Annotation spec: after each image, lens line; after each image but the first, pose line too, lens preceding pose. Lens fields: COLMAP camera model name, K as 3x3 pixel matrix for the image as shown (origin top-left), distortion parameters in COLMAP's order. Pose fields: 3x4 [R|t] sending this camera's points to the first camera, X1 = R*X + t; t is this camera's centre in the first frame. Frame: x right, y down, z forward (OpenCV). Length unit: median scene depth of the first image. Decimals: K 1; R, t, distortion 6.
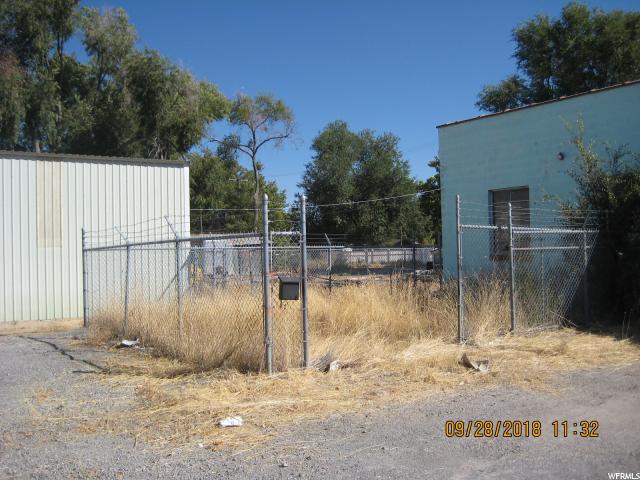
lens RADIAL K [[678.0, 0, 323.1], [0, 678.0, 252.4], [0, 0, 1]] dist [-0.156947, 0.242789]
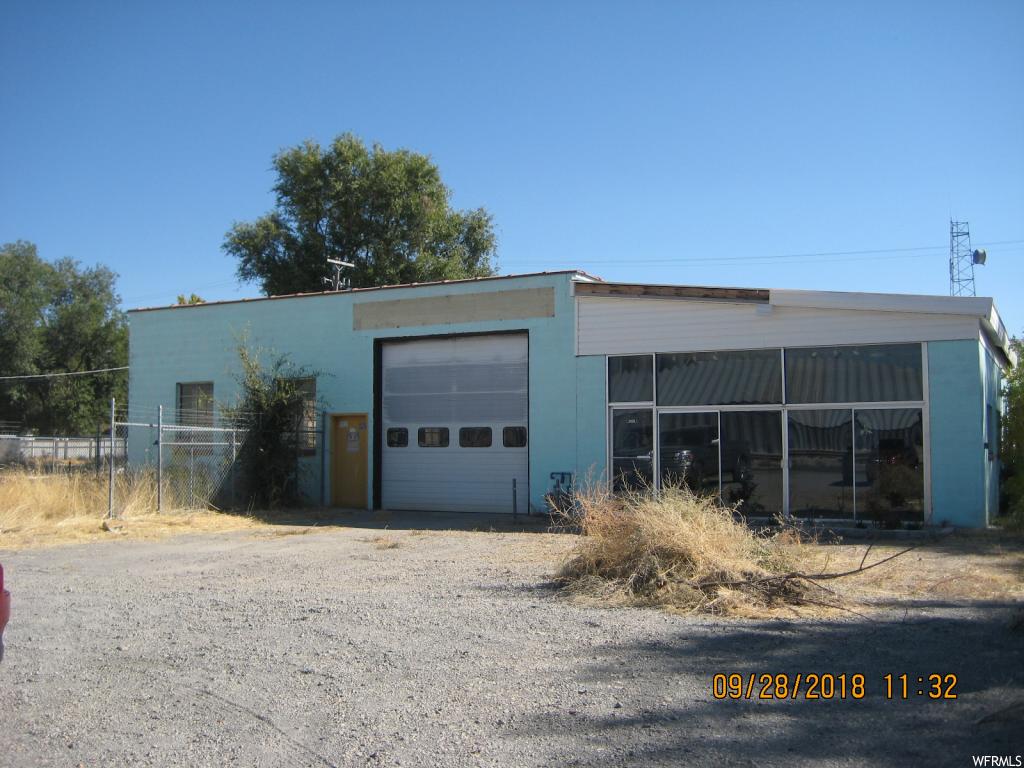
lens RADIAL K [[1084.8, 0, 517.0], [0, 1084.8, 403.8], [0, 0, 1]] dist [-0.156947, 0.242789]
pose [[0.894104, 0.039658, 0.446100, -0.001448], [-0.021465, 0.998722, -0.045763, -0.000469], [-0.447345, 0.031341, 0.893812, -0.213617]]
